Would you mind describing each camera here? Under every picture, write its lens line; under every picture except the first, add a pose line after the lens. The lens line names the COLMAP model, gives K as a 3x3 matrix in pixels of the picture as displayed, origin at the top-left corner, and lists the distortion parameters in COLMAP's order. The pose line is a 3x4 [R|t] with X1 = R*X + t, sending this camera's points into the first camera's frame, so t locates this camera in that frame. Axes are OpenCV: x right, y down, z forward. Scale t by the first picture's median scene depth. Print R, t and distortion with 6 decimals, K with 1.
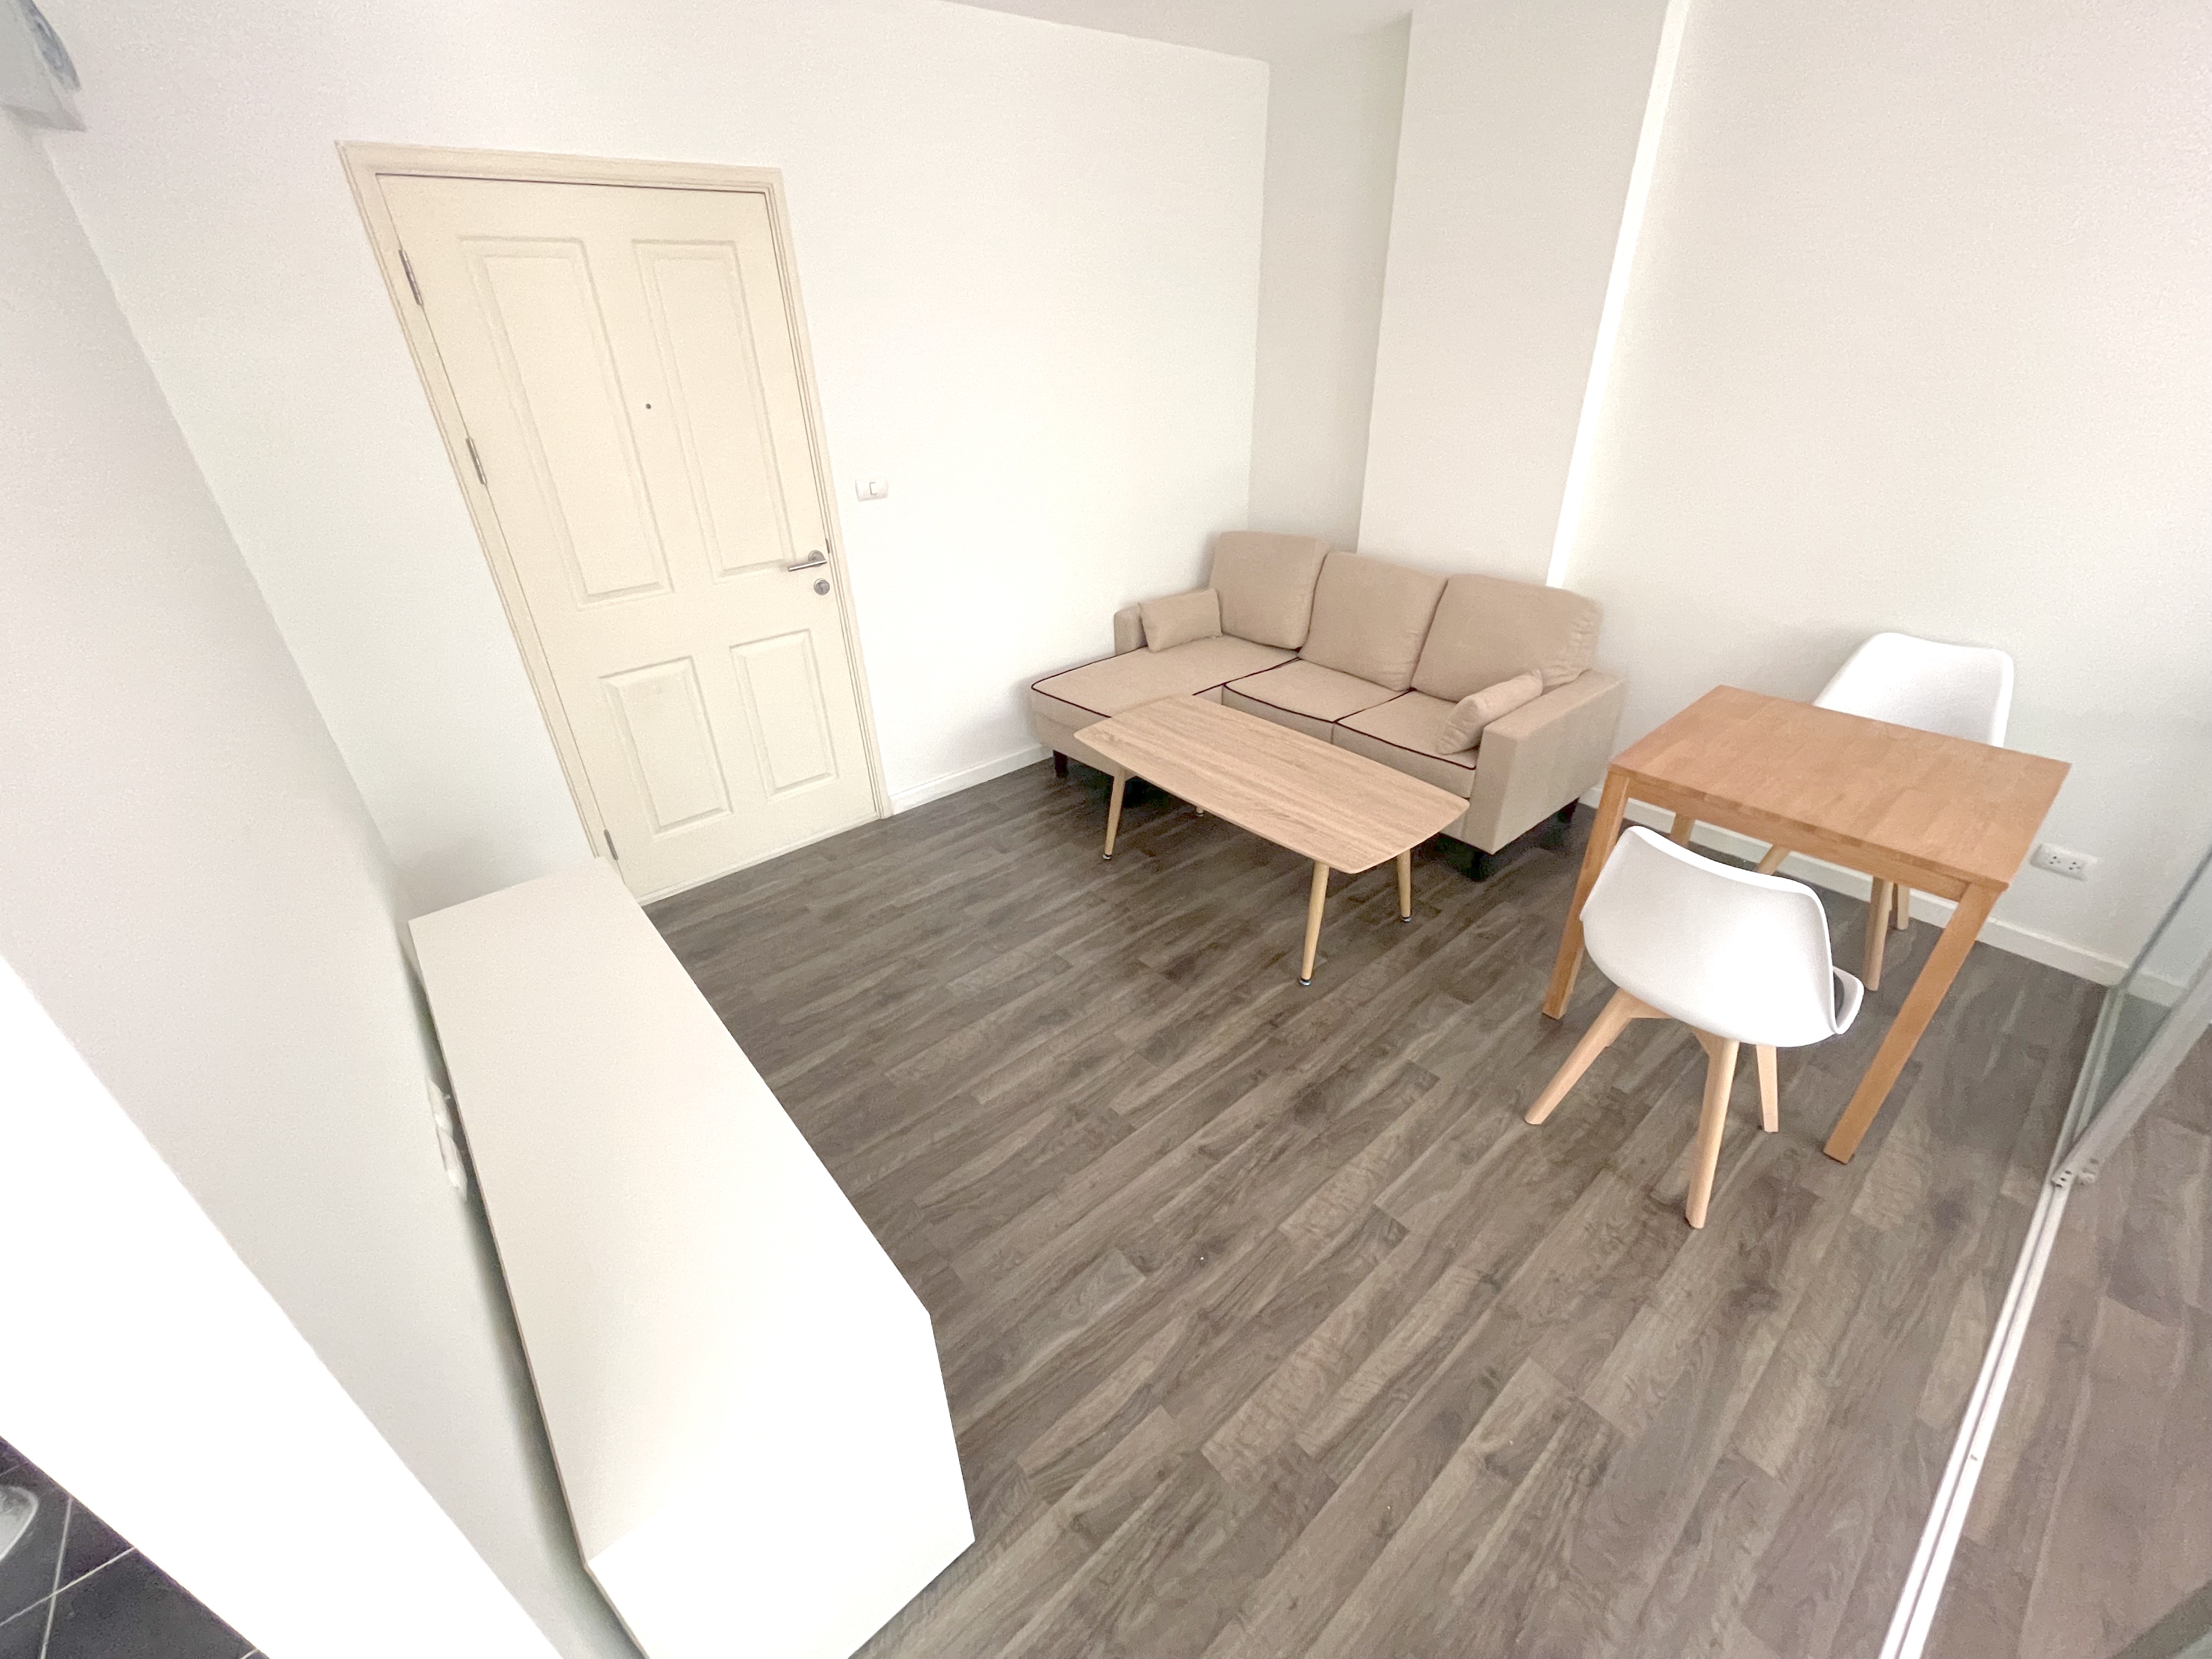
lens RADIAL K [[895.3, 0, 1096.3], [0, 895.3, 831.7], [0, 0, 1]] dist [-0.009691, 0.000566]
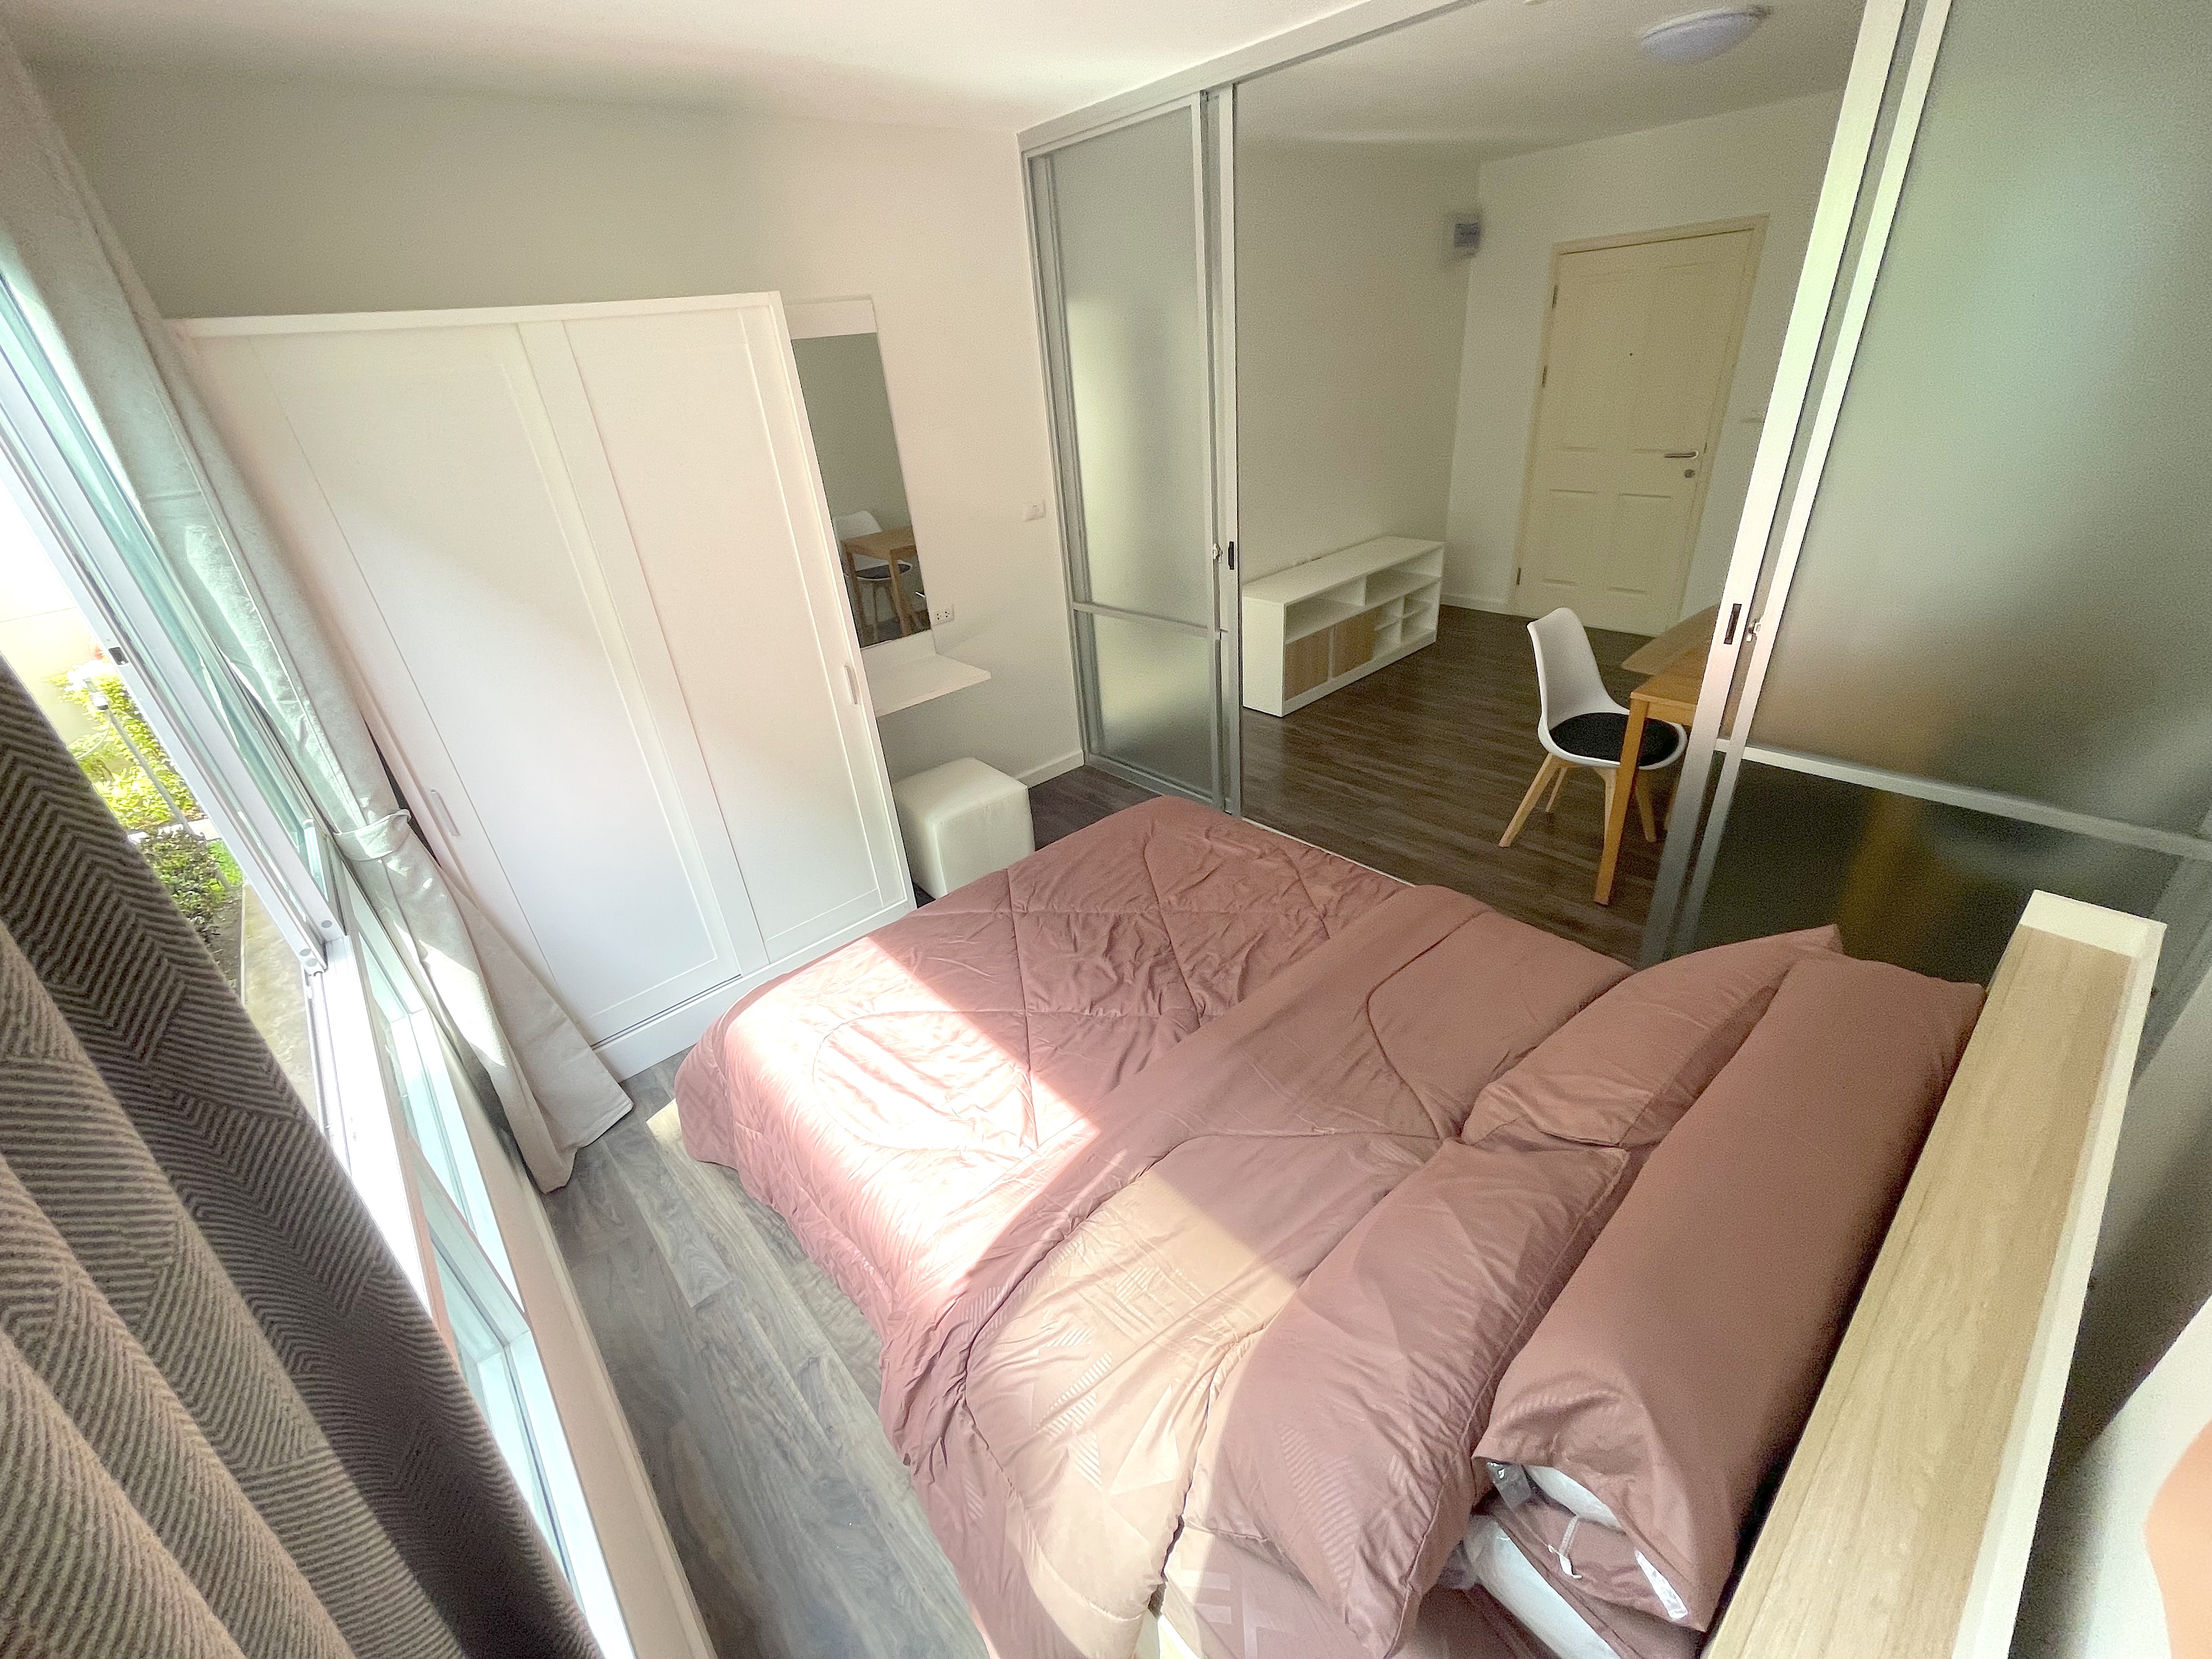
lens RADIAL K [[895.3, 0, 1091.5], [0, 895.3, 830.8], [0, 0, 1]] dist [-0.009691, 0.000566]
pose [[0.027417, 0.509272, -0.860169, 2.309255], [-0.418035, 0.787477, 0.452910, -0.068741], [0.908017, 0.347163, 0.234485, -0.223396]]
